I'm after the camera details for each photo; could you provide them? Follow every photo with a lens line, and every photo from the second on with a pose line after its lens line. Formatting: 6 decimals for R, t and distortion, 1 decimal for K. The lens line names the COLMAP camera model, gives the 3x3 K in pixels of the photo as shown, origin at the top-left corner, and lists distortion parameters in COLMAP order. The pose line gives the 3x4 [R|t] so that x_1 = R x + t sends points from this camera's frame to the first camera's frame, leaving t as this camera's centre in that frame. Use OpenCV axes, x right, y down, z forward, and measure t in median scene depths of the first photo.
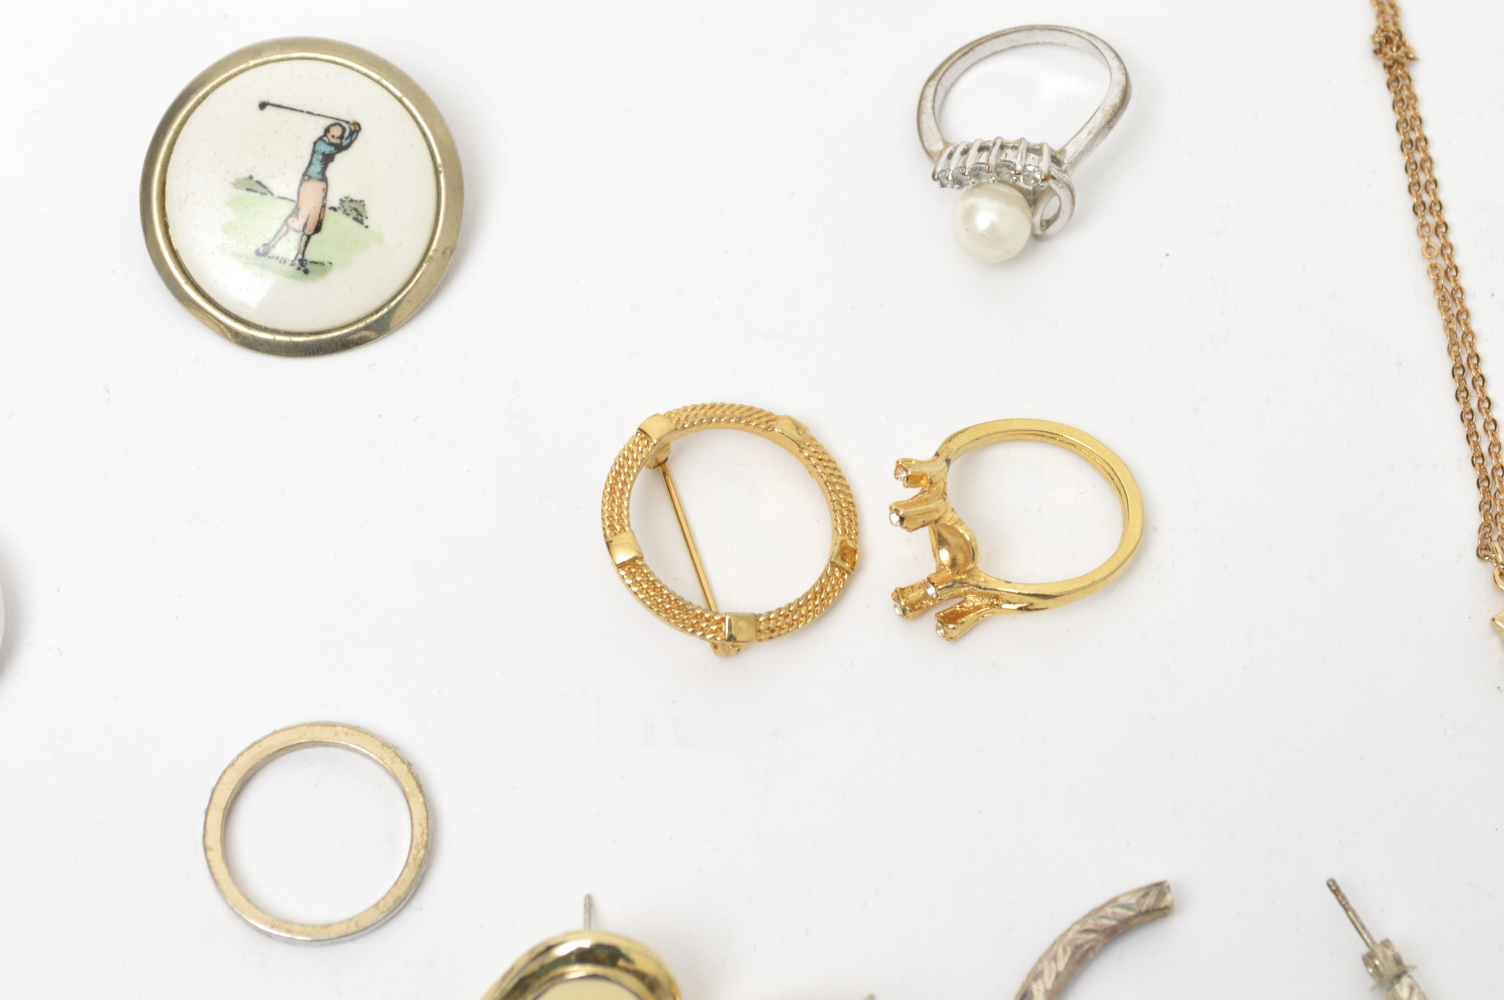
lens RADIAL K [[3519.9, 0, 746.5], [0, 3519.9, 499.6], [0, 0, 1]] dist [0.031917, 0.000000]
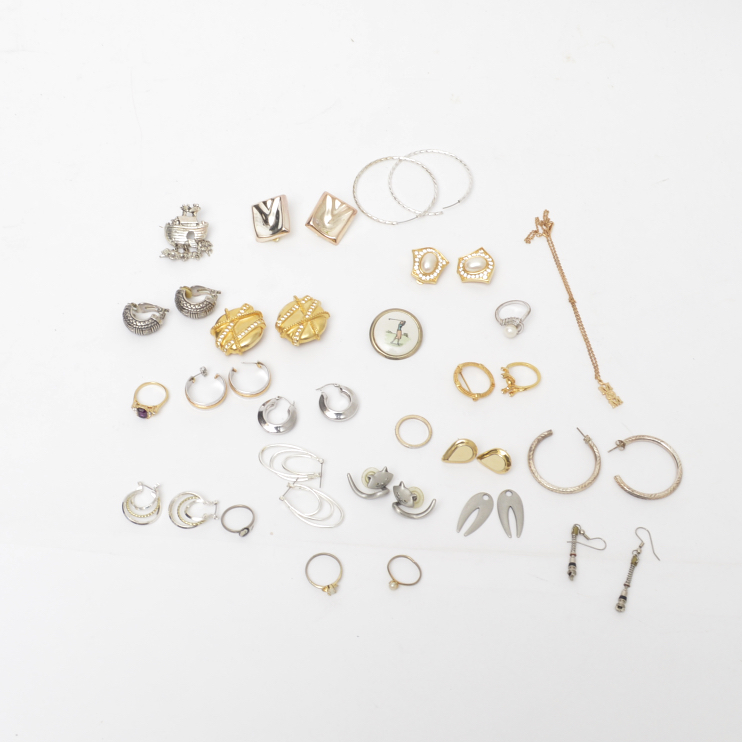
lens RADIAL K [[1184.5, 0, 324.4], [0, 1184.5, 363.0], [0, 0, 1]] dist [-0.081231, 0.000000]
pose [[0.998085, -0.061033, 0.010058, -0.280556], [0.061848, 0.987257, -0.146621, 0.260754], [-0.000981, 0.146962, 0.989142, -1.029385]]
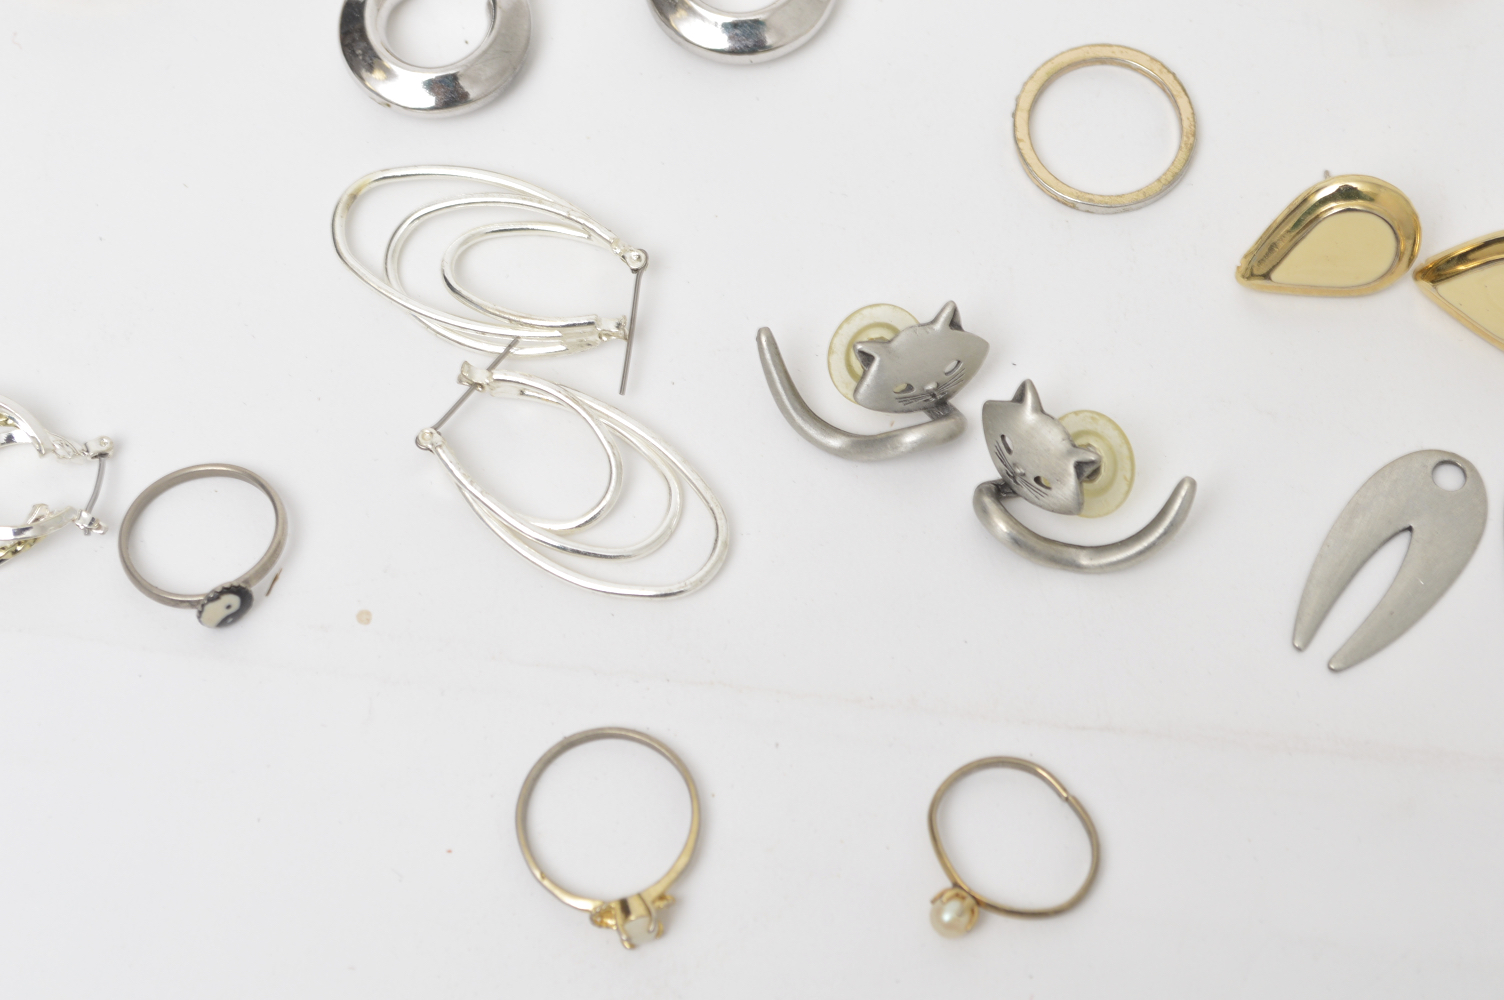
lens RADIAL K [[3519.9, 0, 759.0], [0, 3519.9, 454.7], [0, 0, 1]] dist [0.031917, 0.000000]
pose [[0.999016, -0.021645, -0.038706, -0.190952], [0.022575, 0.999463, 0.023746, 0.171428], [0.038171, -0.024597, 0.998968, -0.241554]]
